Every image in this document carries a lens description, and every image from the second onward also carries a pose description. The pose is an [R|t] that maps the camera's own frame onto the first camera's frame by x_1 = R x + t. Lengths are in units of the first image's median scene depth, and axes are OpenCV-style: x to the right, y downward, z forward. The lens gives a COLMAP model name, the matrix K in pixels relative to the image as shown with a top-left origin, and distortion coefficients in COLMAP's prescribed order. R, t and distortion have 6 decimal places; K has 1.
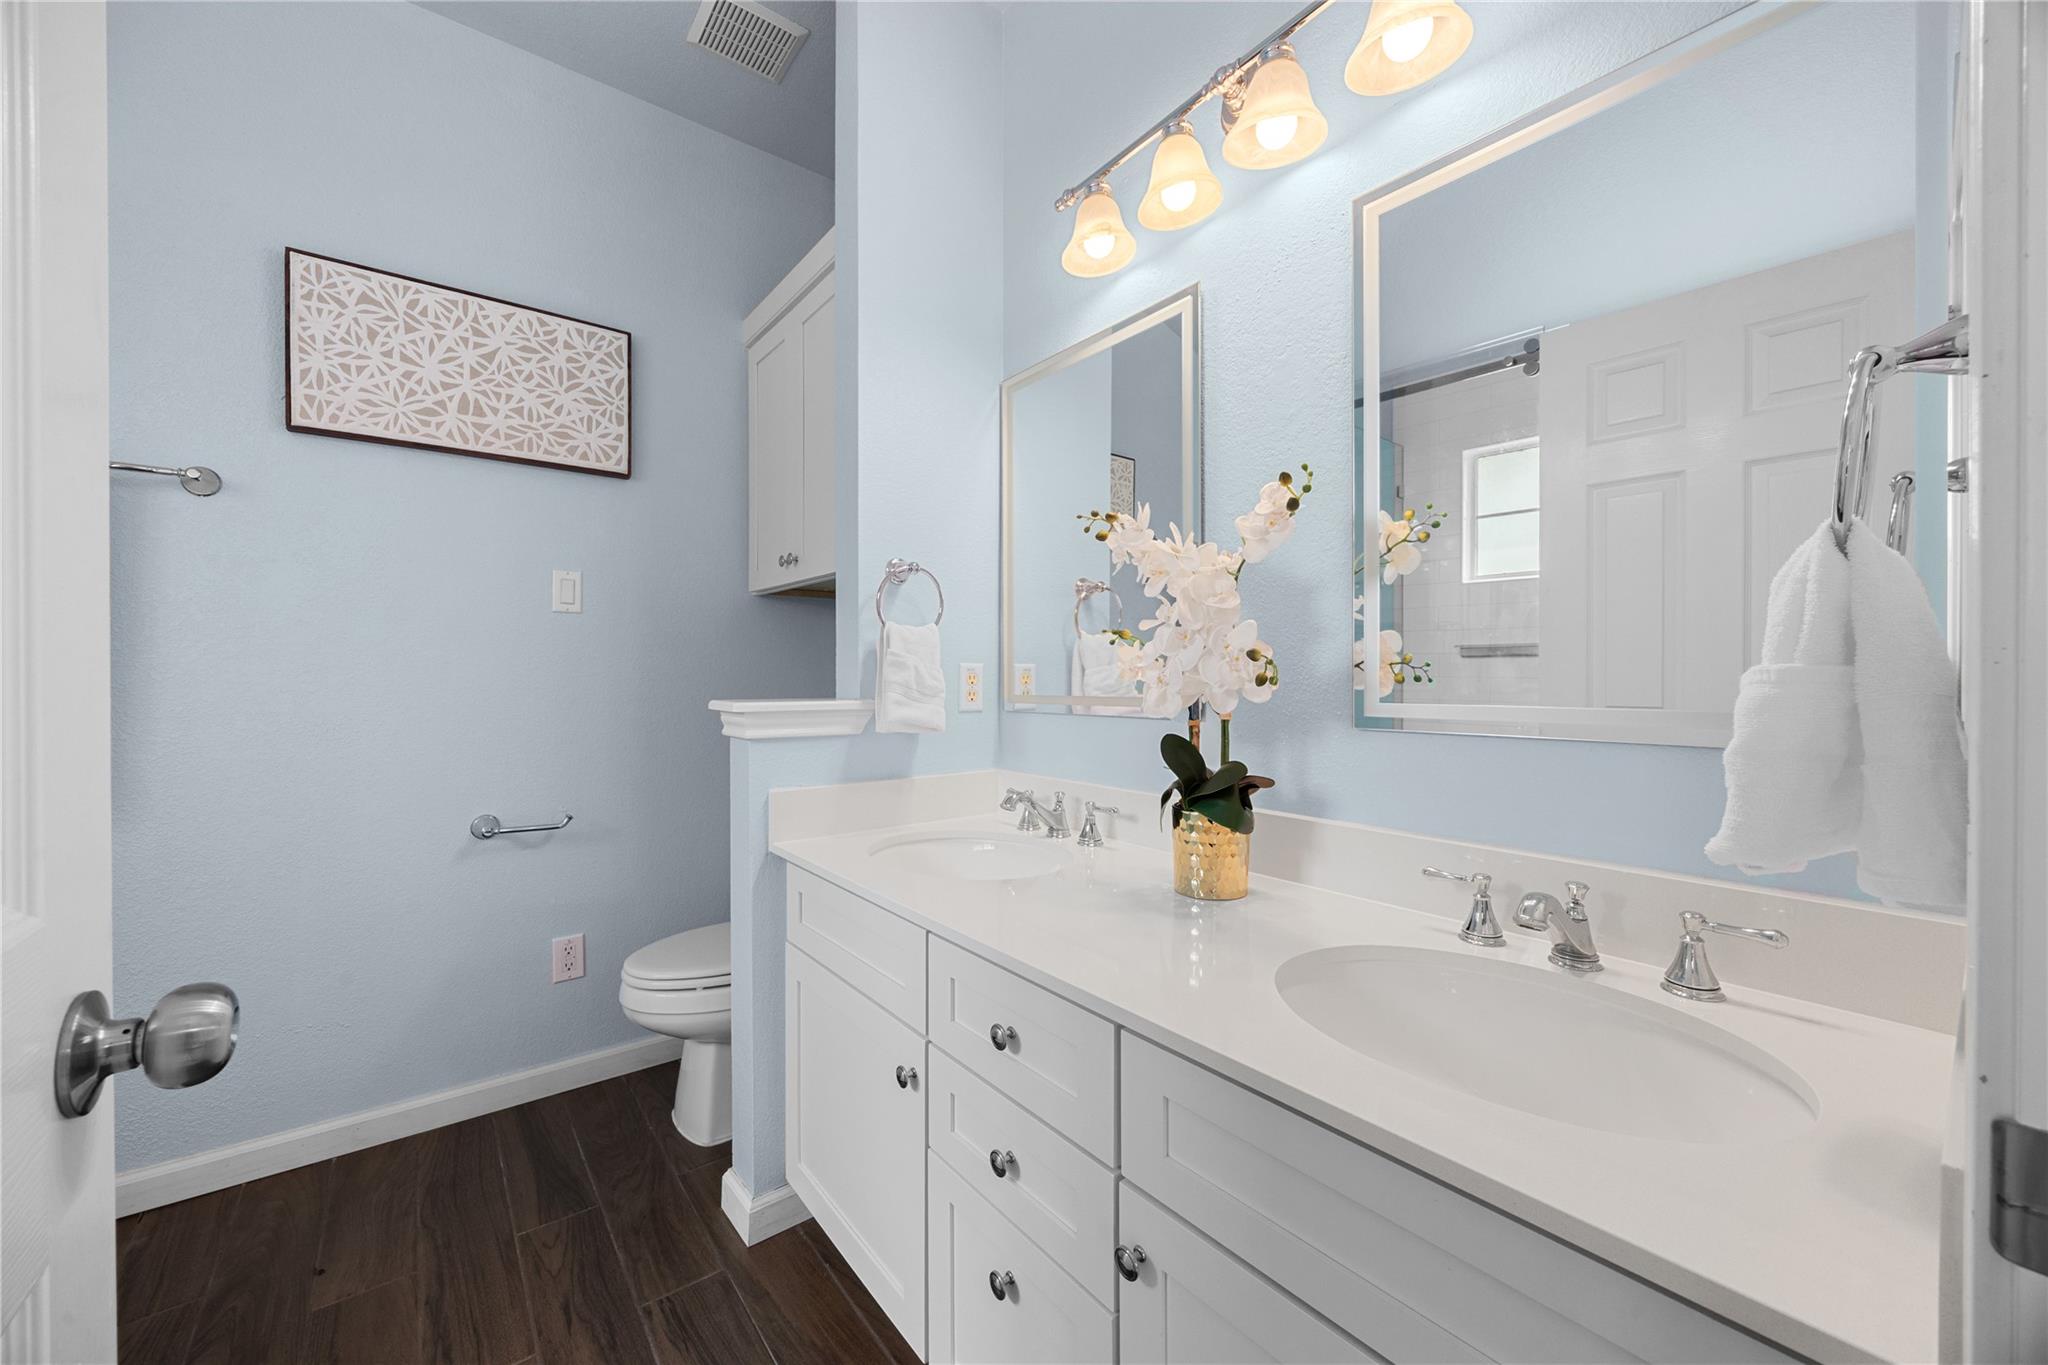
lens RADIAL K [[773.3, 0, 1020.9], [0, 773.3, 679.6], [0, 0, 1]] dist [-0.002656, -0.000284]
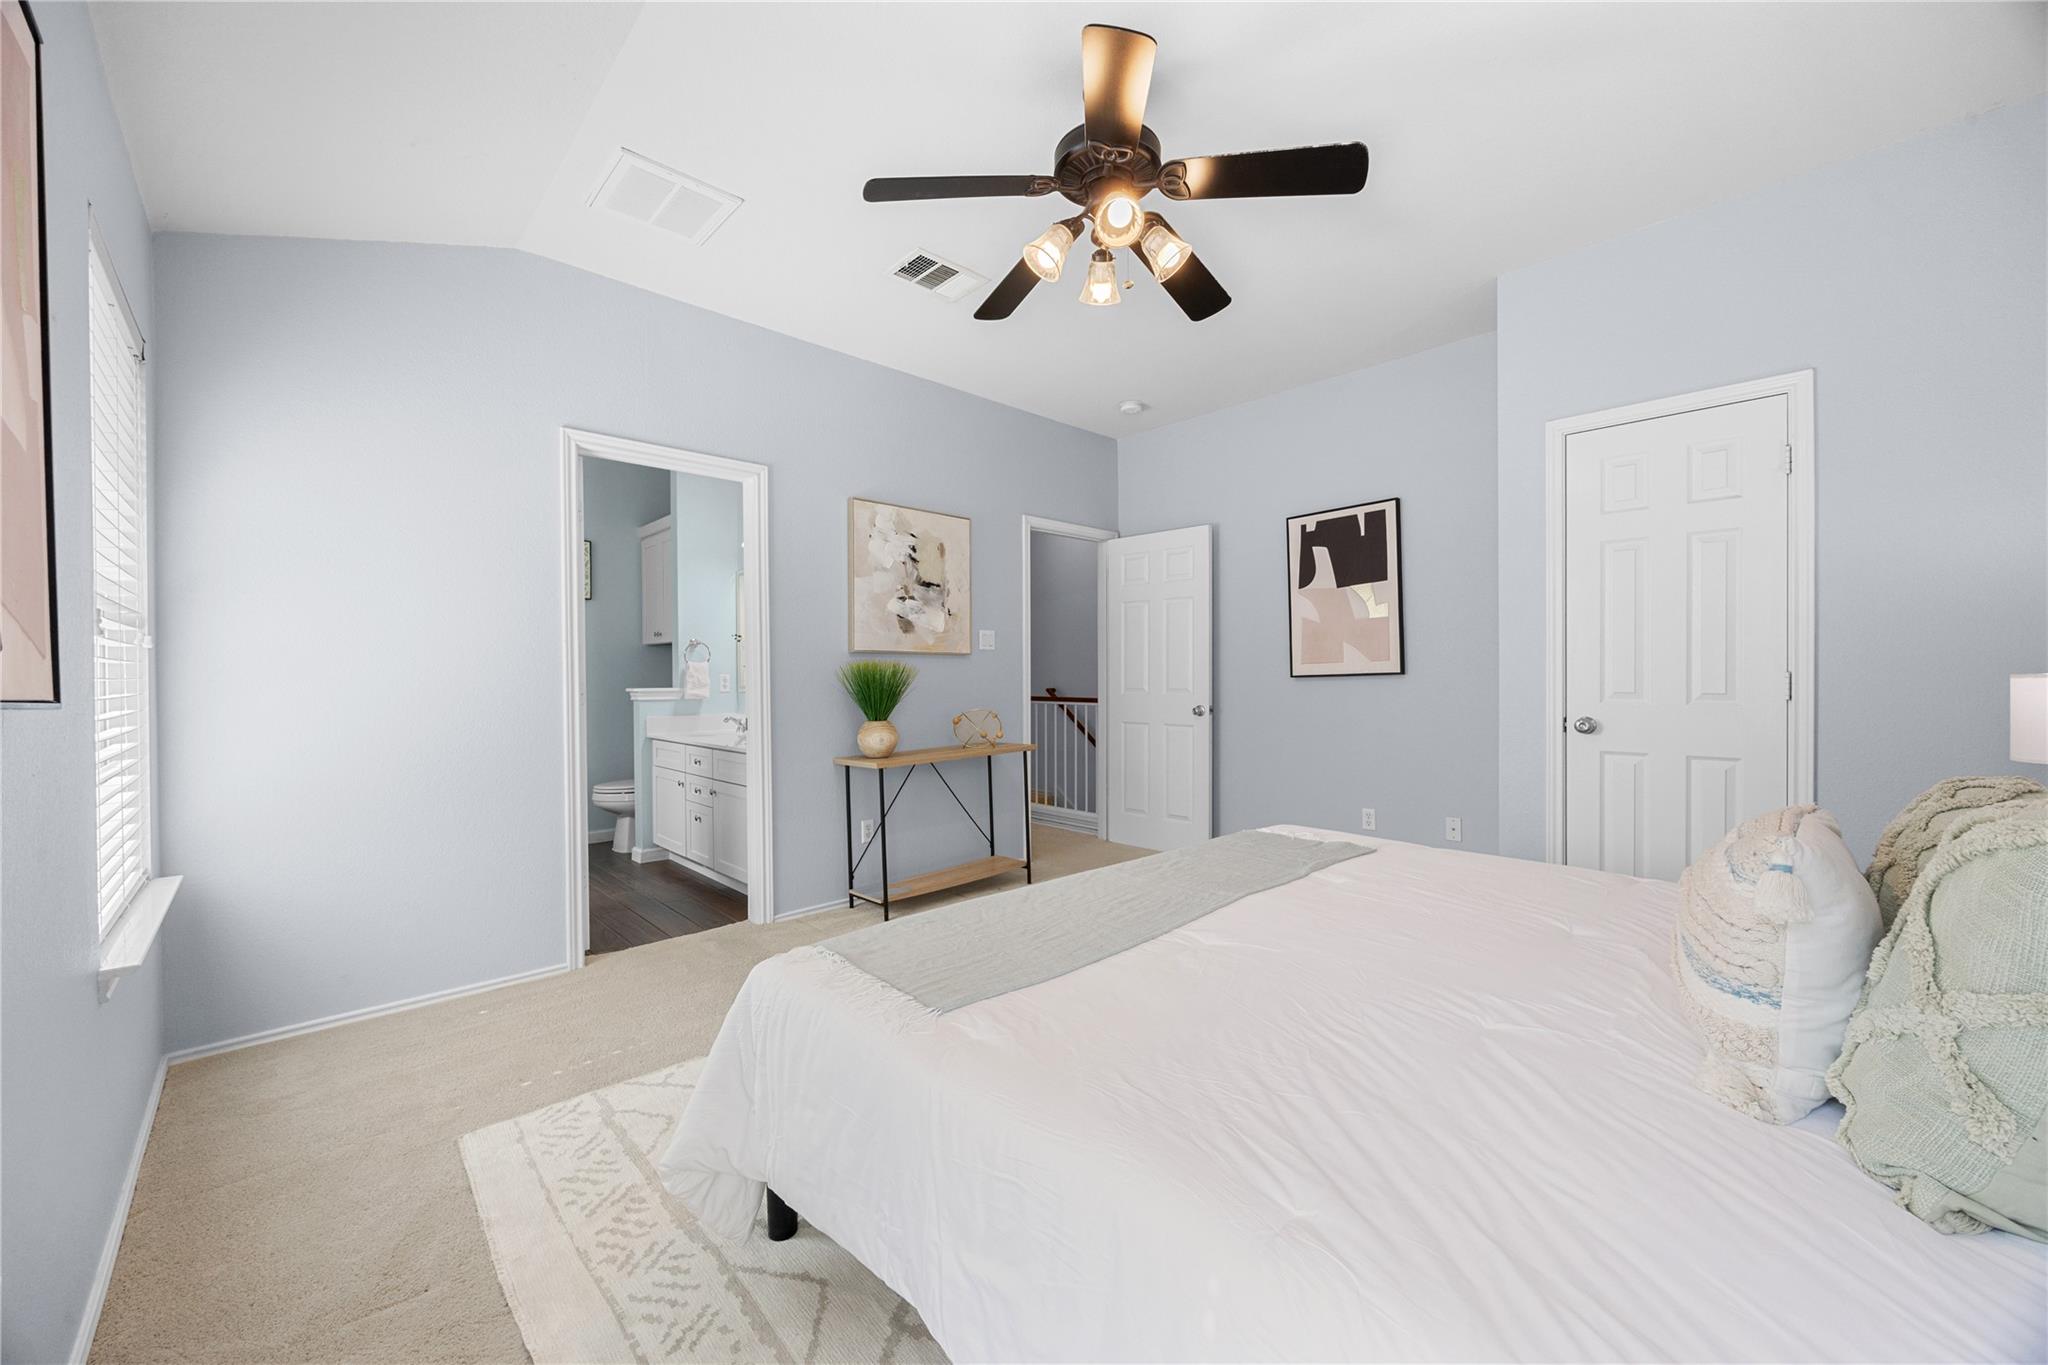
lens RADIAL K [[775.1, 0, 1018.4], [0, 775.1, 681.4], [0, 0, 1]] dist [-0.001743, -0.000071]
pose [[0.995554, -0.006580, 0.093965, 0.780154], [0.006377, 0.999977, 0.002460, 0.002700], [-0.093979, -0.001849, 0.995572, -2.009184]]
